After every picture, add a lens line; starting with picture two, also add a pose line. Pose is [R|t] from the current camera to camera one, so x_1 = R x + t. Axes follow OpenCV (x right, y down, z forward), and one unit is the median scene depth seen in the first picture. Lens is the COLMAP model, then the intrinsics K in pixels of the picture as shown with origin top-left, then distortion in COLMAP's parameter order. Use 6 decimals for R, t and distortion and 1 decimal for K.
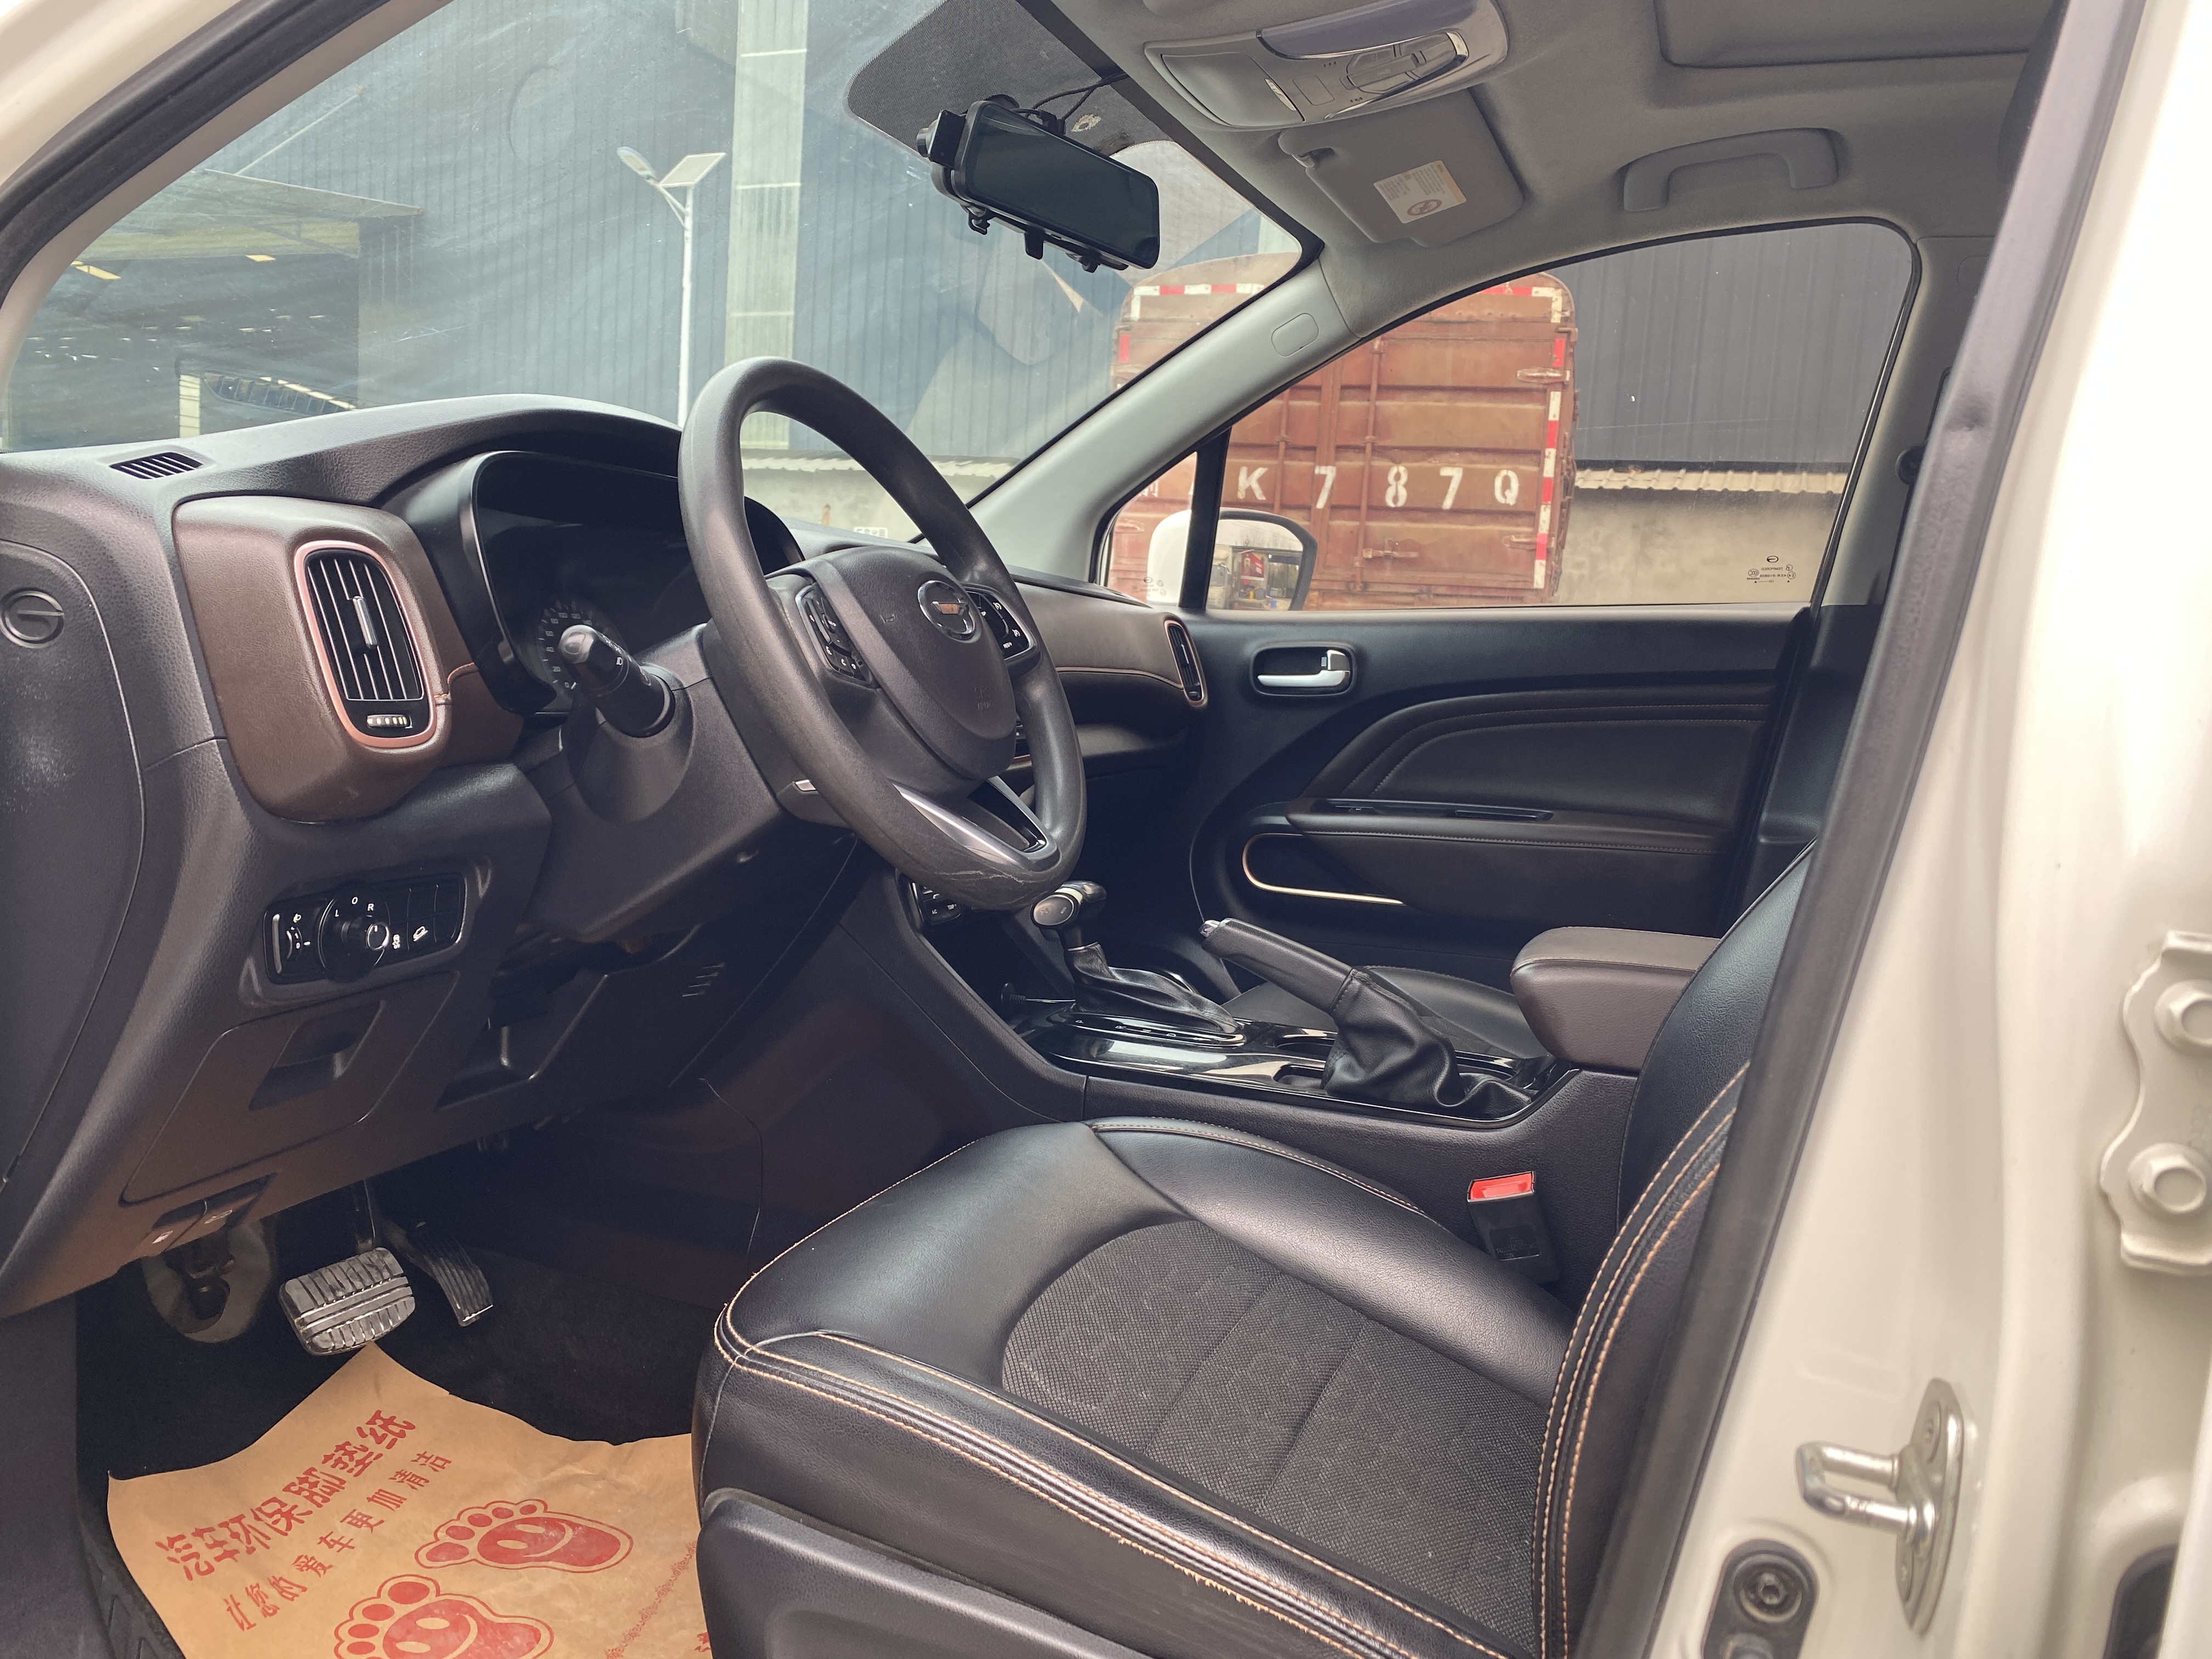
lens RADIAL K [[1688.7, 0, 1100.1], [0, 1688.7, 827.0], [0, 0, 1]] dist [0.086930, -0.173196]
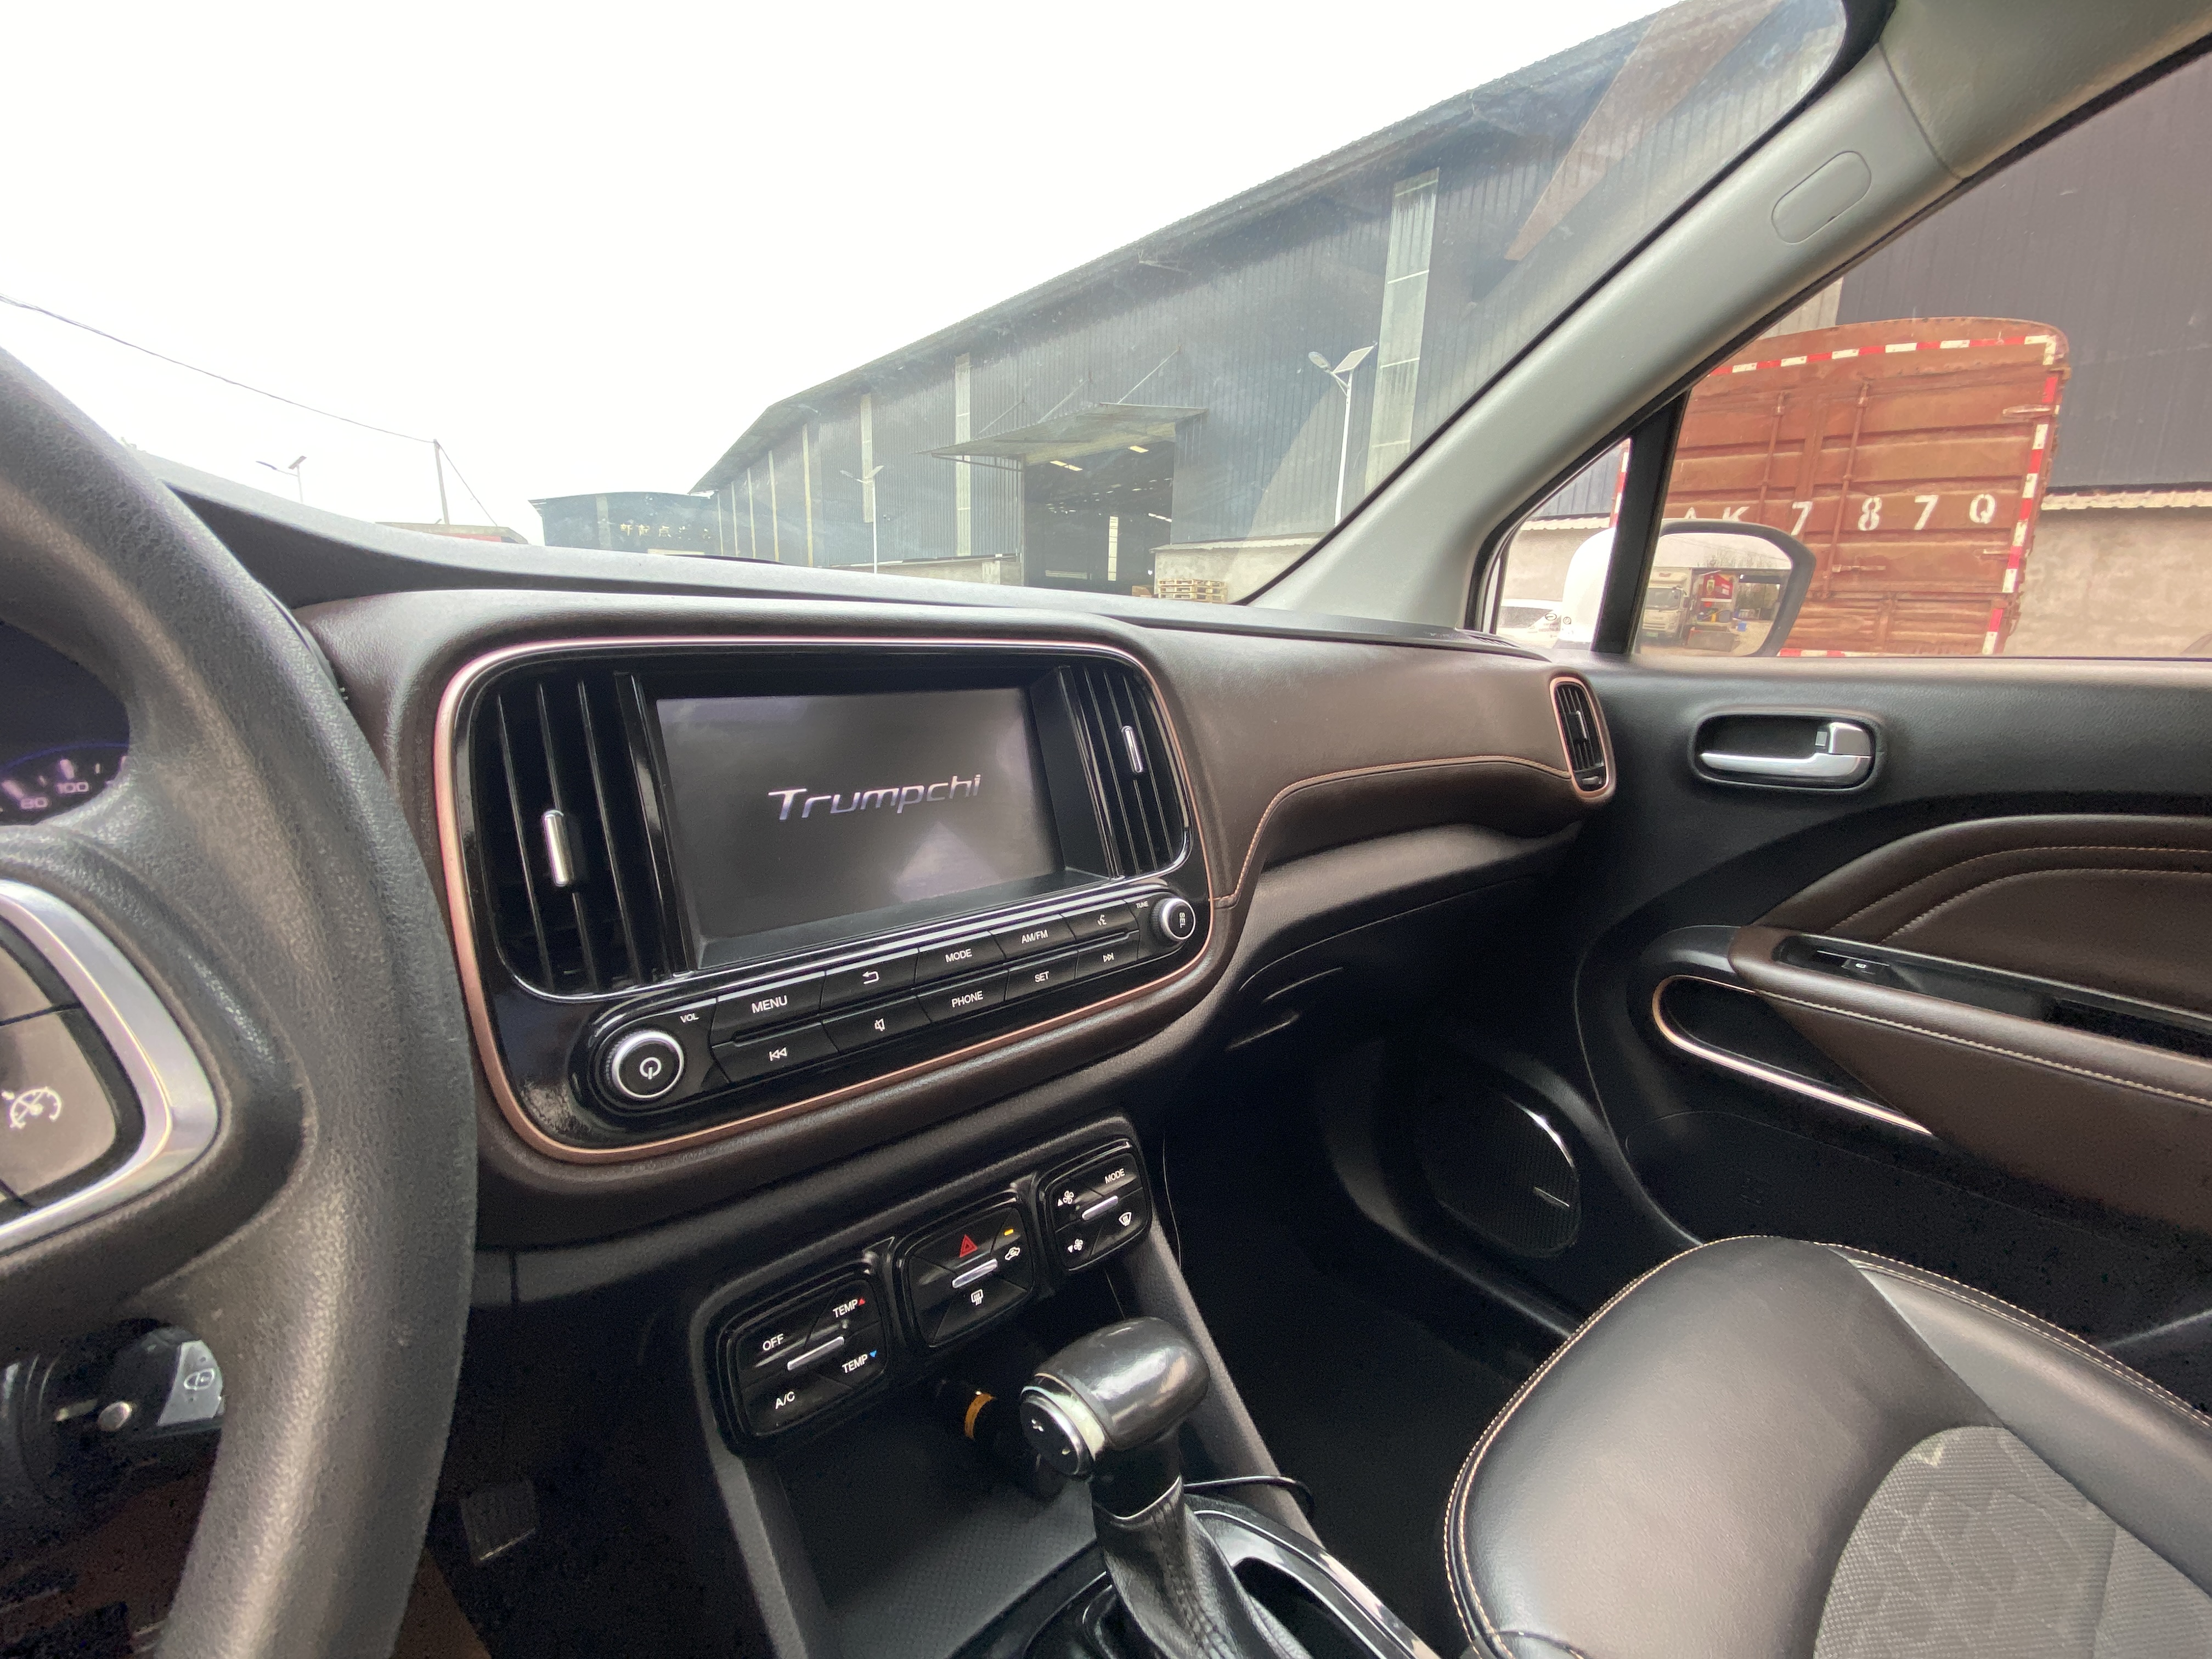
lens RADIAL K [[892.6, 0, 1104.3], [0, 892.6, 823.0], [0, 0, 1]] dist [0.012564, -0.018284]
pose [[0.873487, 0.079204, -0.480361, 0.013763], [-0.033433, 0.994107, 0.103117, -0.021796], [0.485698, -0.074012, 0.870988, 0.132851]]
